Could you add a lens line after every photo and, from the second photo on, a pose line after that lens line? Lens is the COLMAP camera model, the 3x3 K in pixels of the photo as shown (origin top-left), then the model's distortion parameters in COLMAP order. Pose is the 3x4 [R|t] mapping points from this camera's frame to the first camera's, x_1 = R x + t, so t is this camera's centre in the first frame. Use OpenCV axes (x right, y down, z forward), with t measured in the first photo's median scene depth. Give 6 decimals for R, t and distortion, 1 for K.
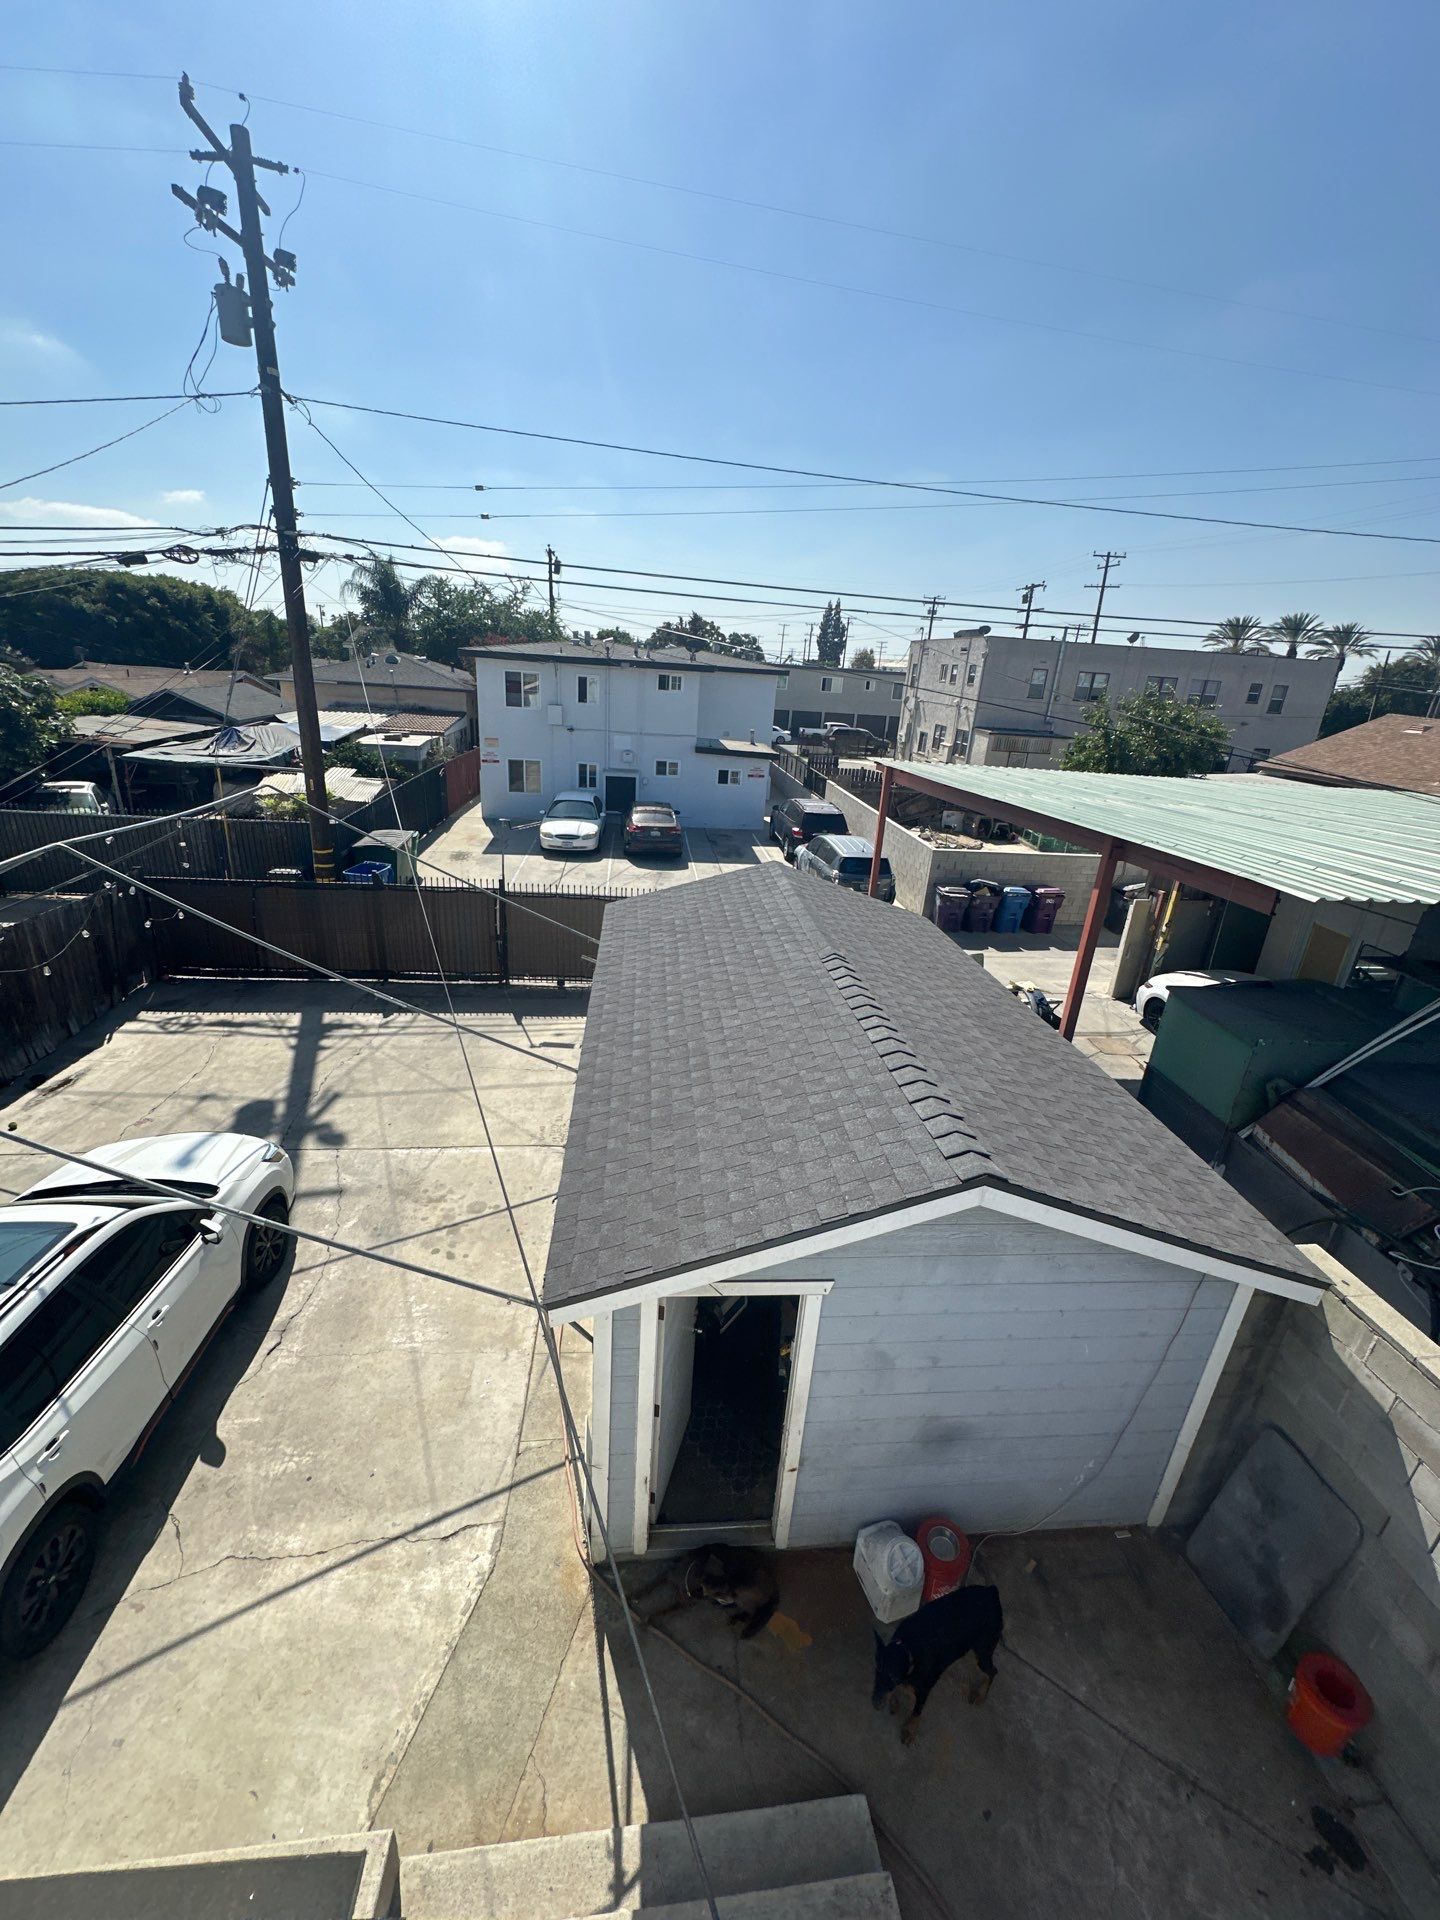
lens RADIAL K [[776.8, 0, 705.6], [0, 776.8, 951.4], [0, 0, 1]] dist [-0.004330, 0.001109]
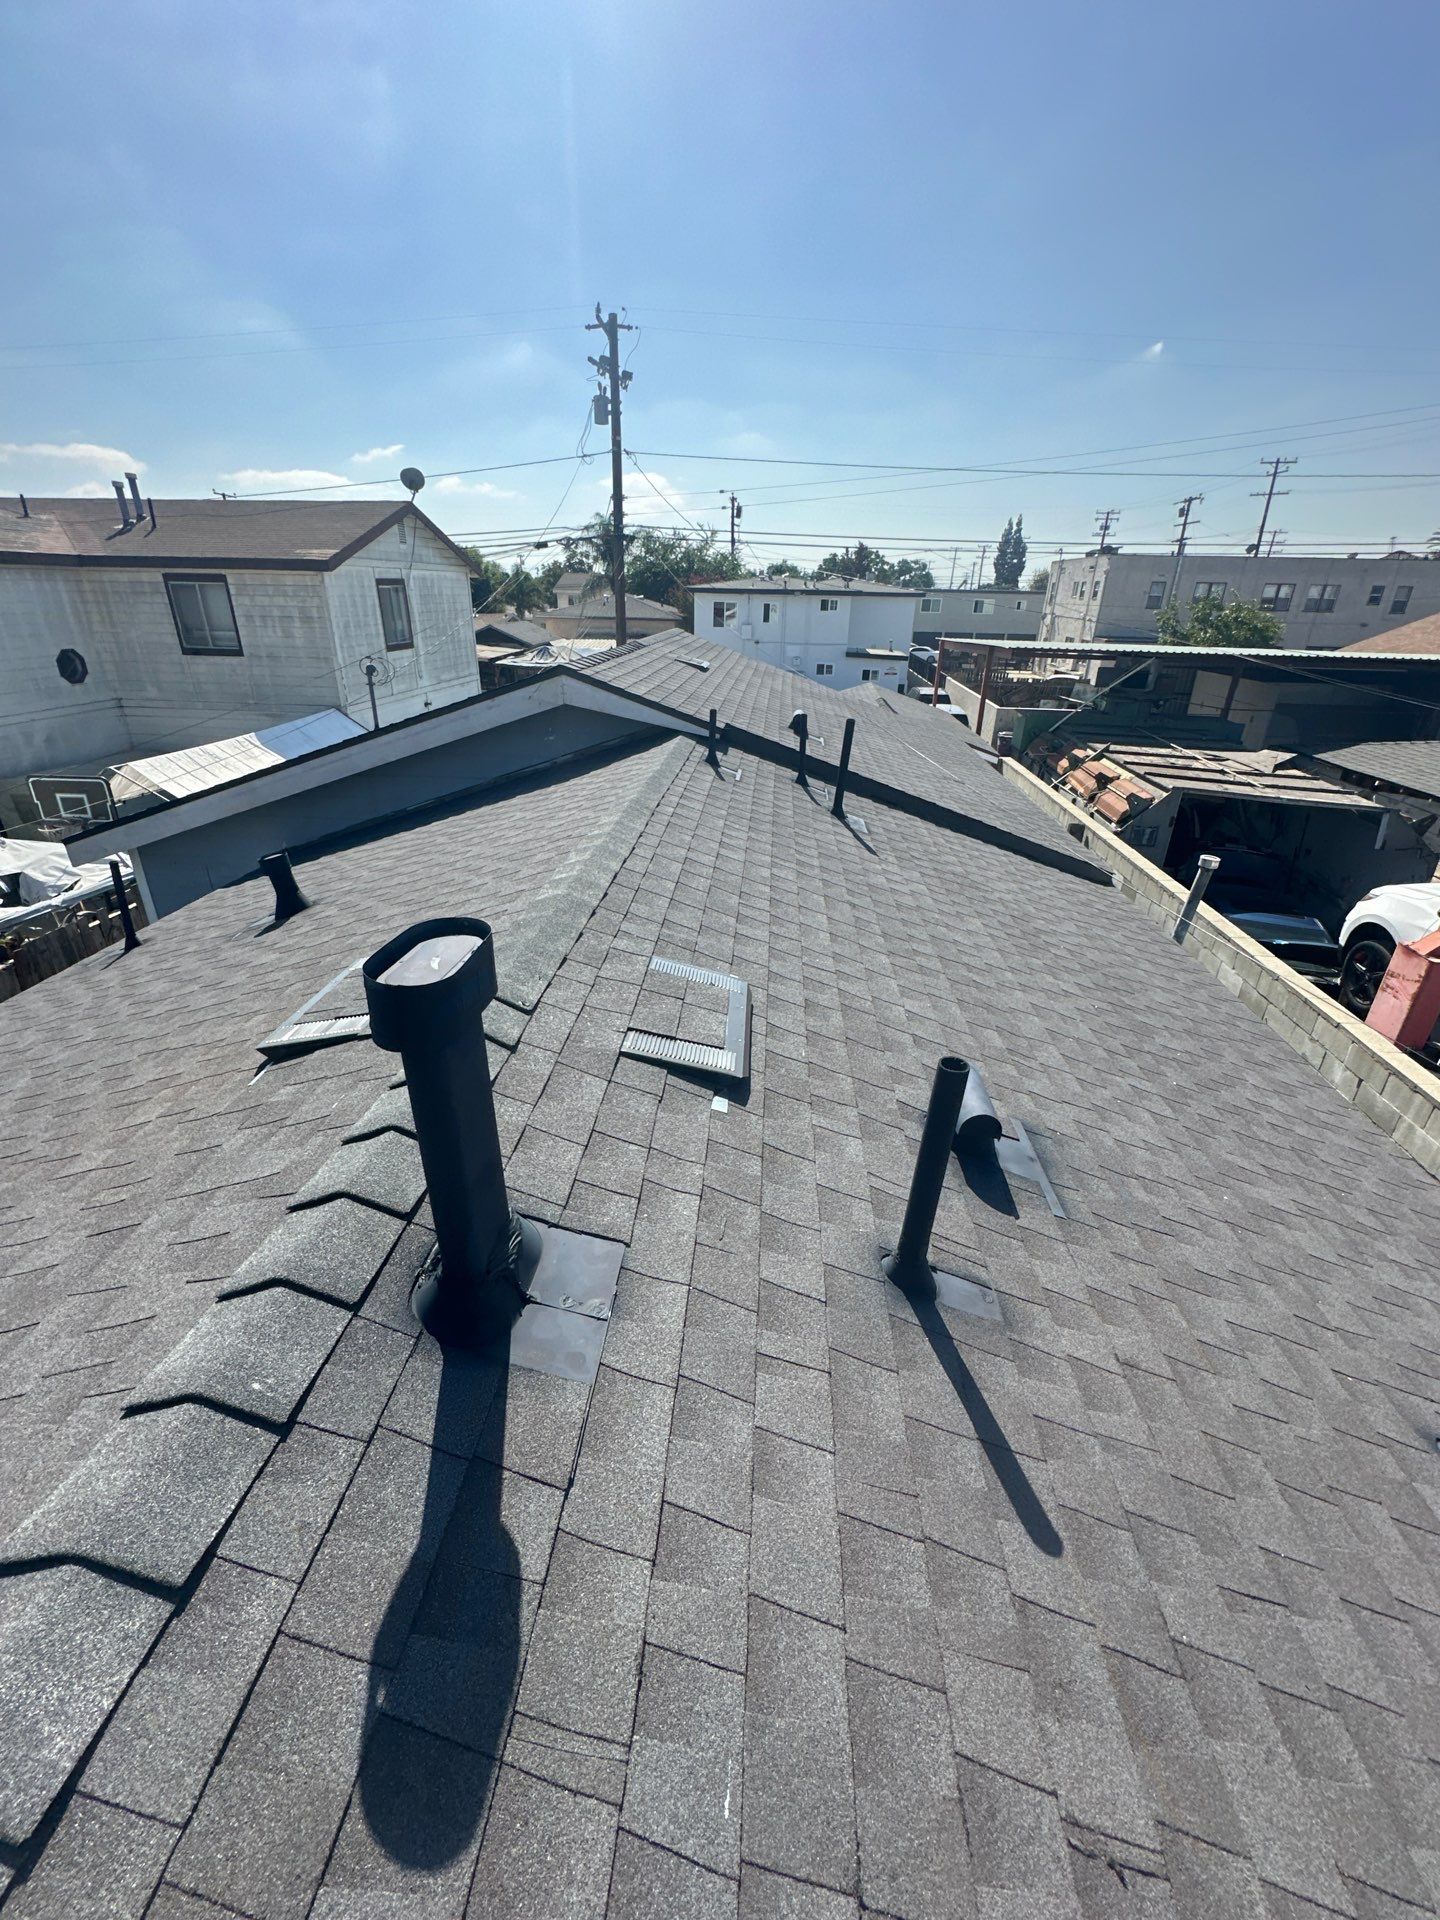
lens RADIAL K [[776.8, 0, 696.8], [0, 776.8, 963.3], [0, 0, 1]] dist [-0.004330, 0.001109]
pose [[0.978335, 0.047989, -0.201391, 0.033958], [-0.030760, 0.995661, 0.087823, 0.178938], [0.204732, -0.079726, 0.975566, -0.459693]]
